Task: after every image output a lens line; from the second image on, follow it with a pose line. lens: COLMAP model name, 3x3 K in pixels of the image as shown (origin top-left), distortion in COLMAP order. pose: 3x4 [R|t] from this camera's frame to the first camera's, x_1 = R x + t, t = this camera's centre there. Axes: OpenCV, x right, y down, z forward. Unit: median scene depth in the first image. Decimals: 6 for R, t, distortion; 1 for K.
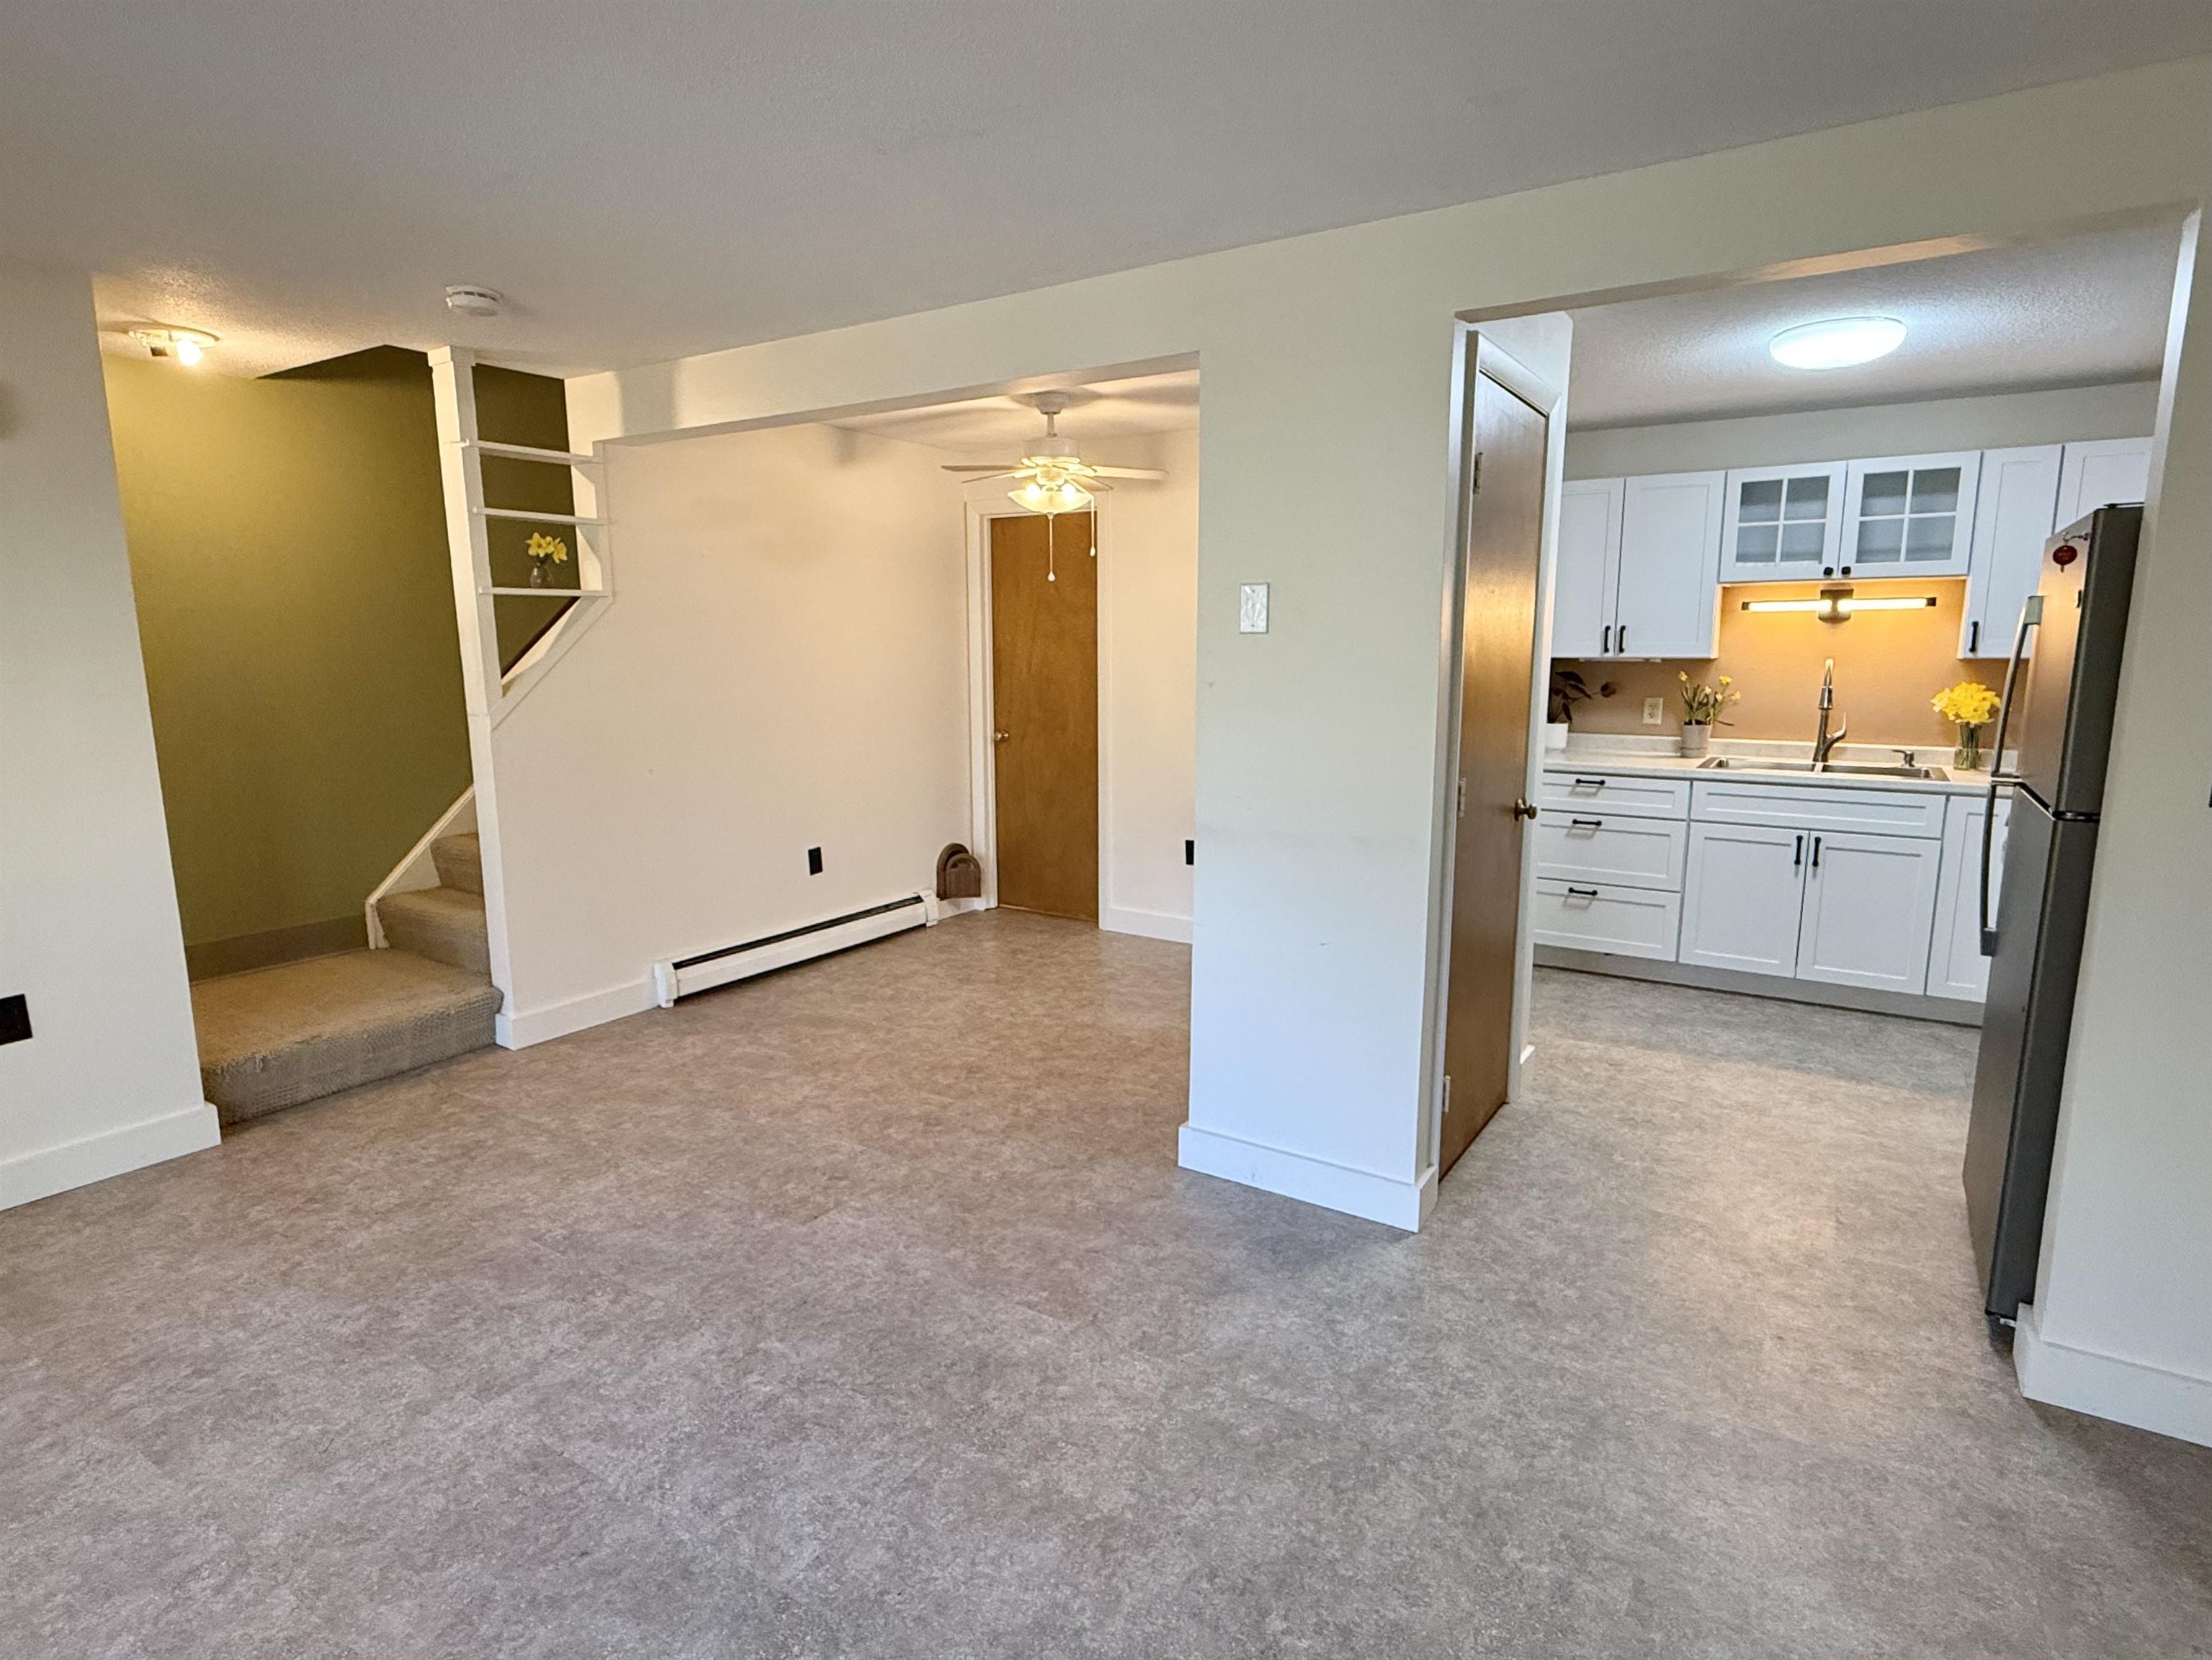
lens RADIAL K [[1157.8, 0, 1106.5], [0, 1157.8, 835.4], [0, 0, 1]] dist [-0.002683, -0.000208]
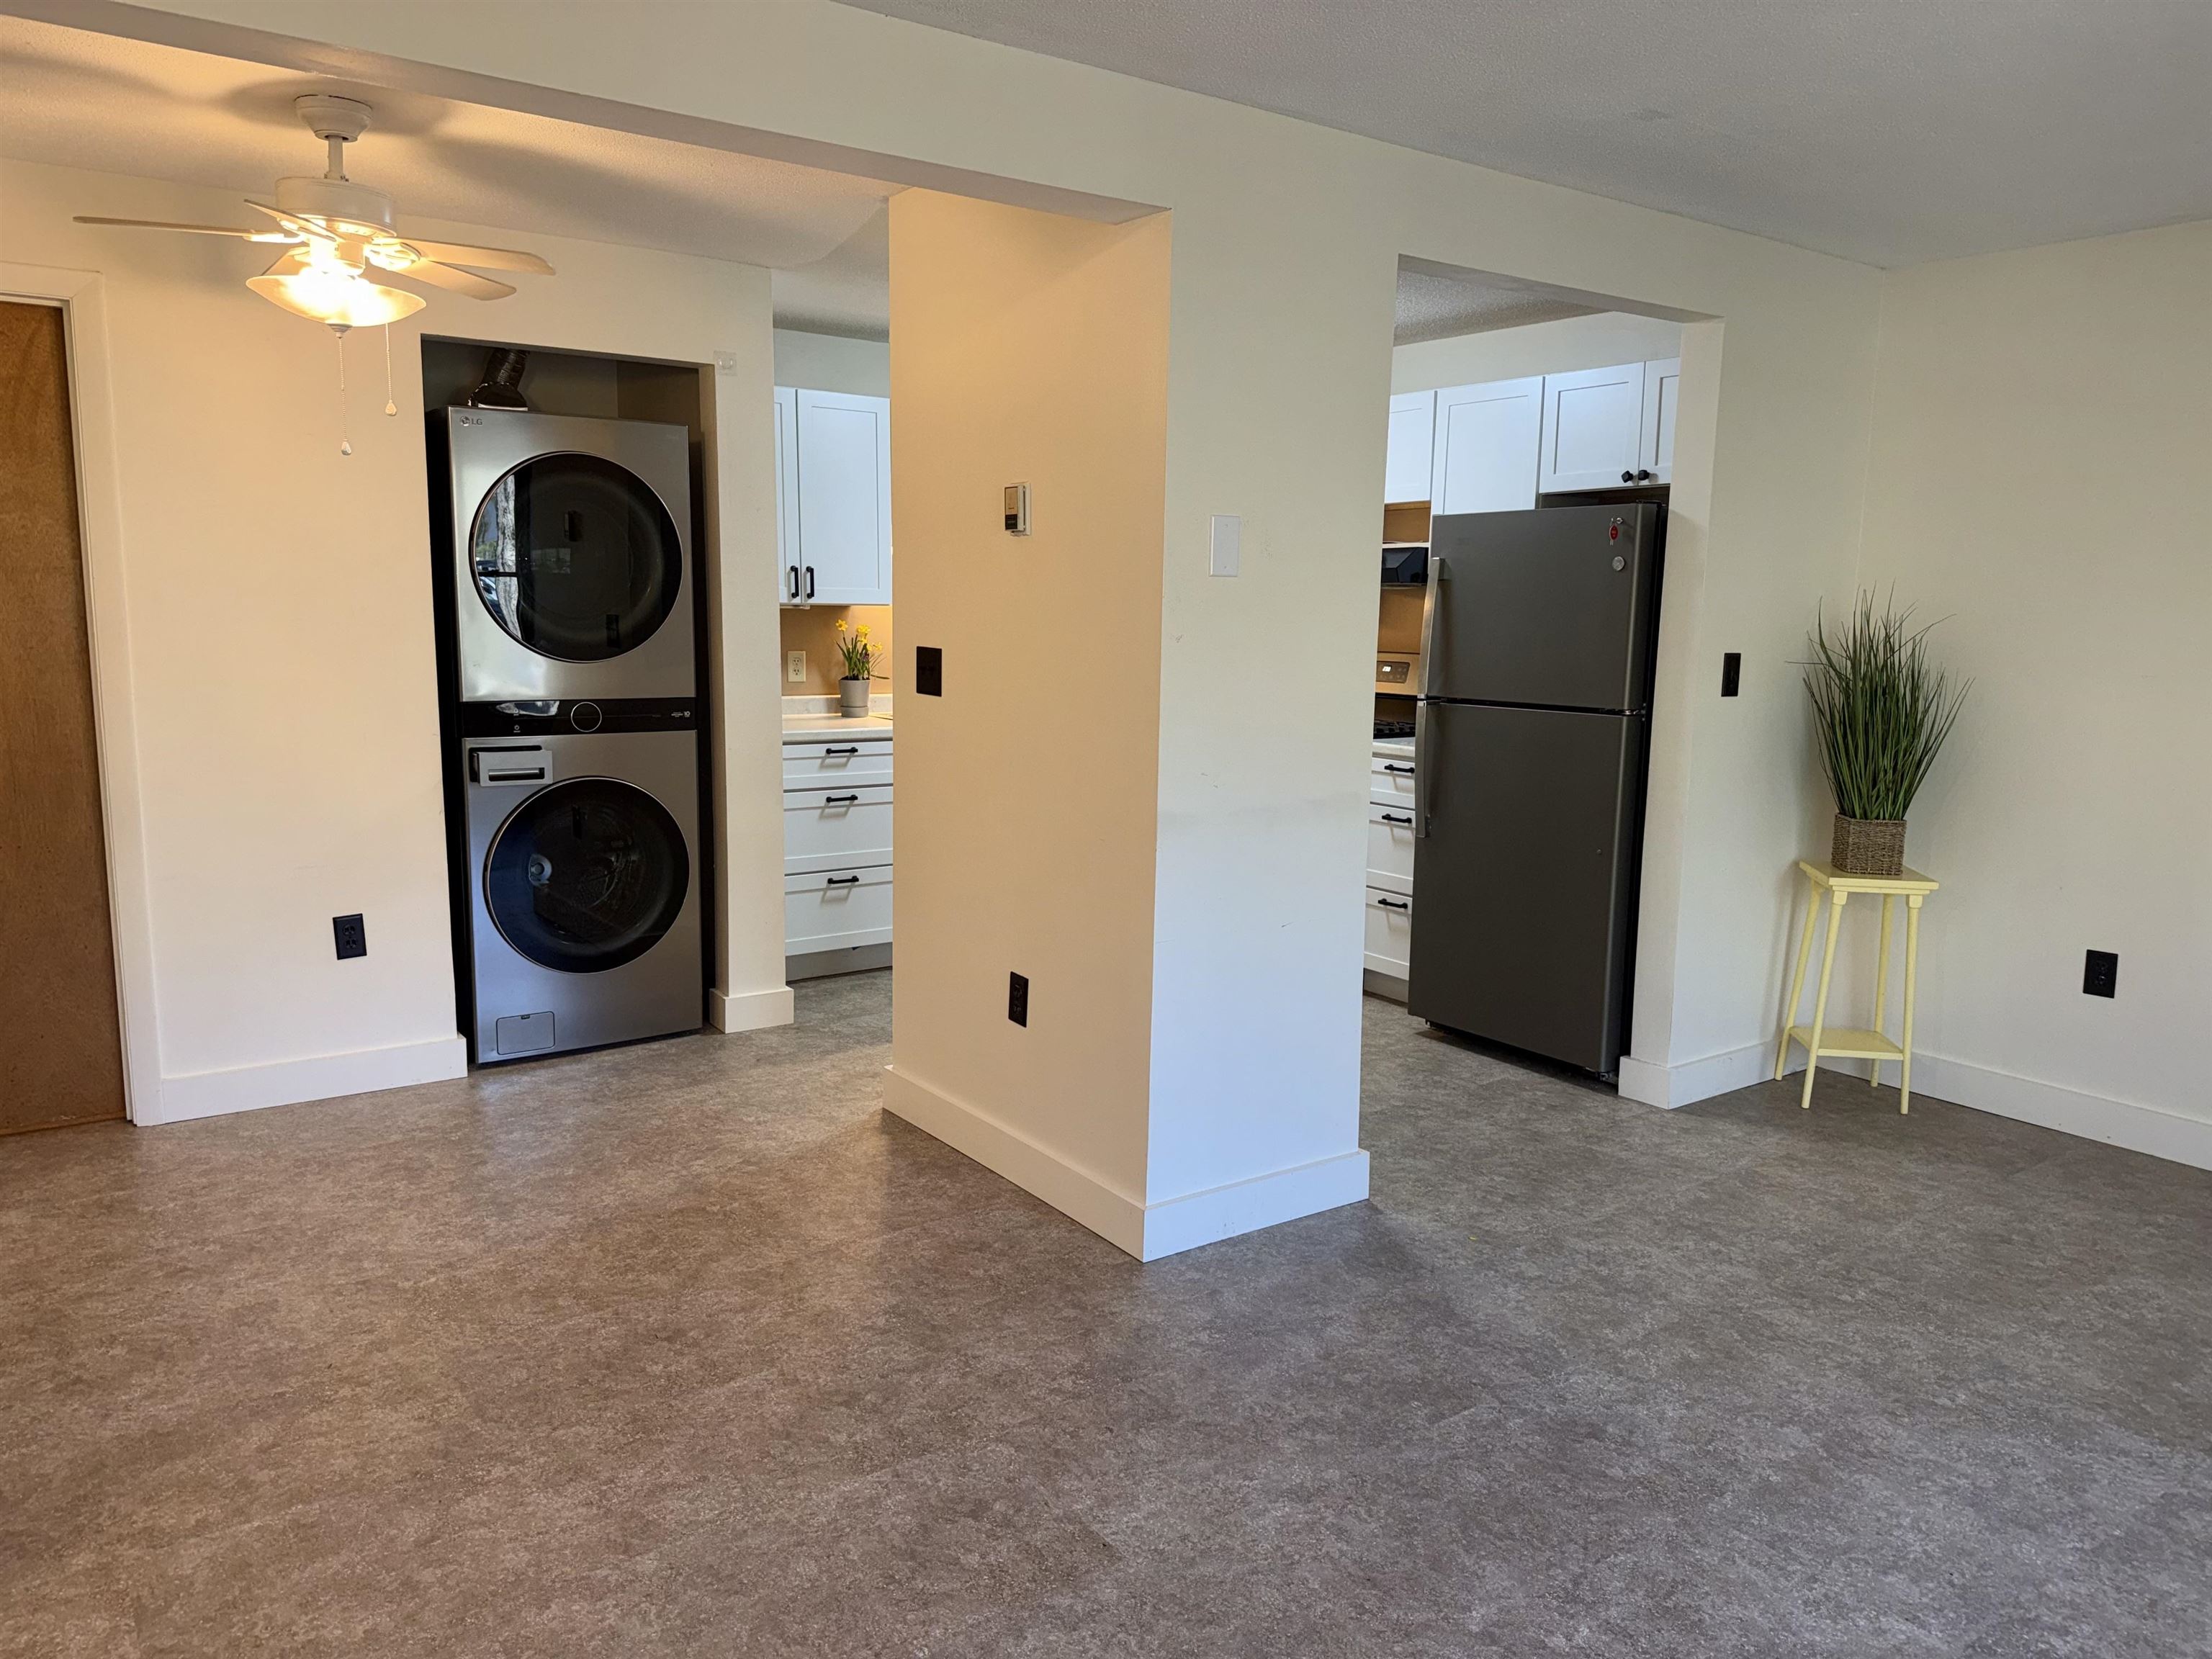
lens RADIAL K [[1535.8, 0, 1092.6], [0, 1535.8, 844.3], [0, 0, 1]] dist [0.073028, -0.110018]
pose [[0.370439, -0.140670, 0.918143, -0.648432], [0.137453, 0.985885, 0.095591, -0.070580], [-0.918630, 0.090791, 0.384546, 0.463198]]
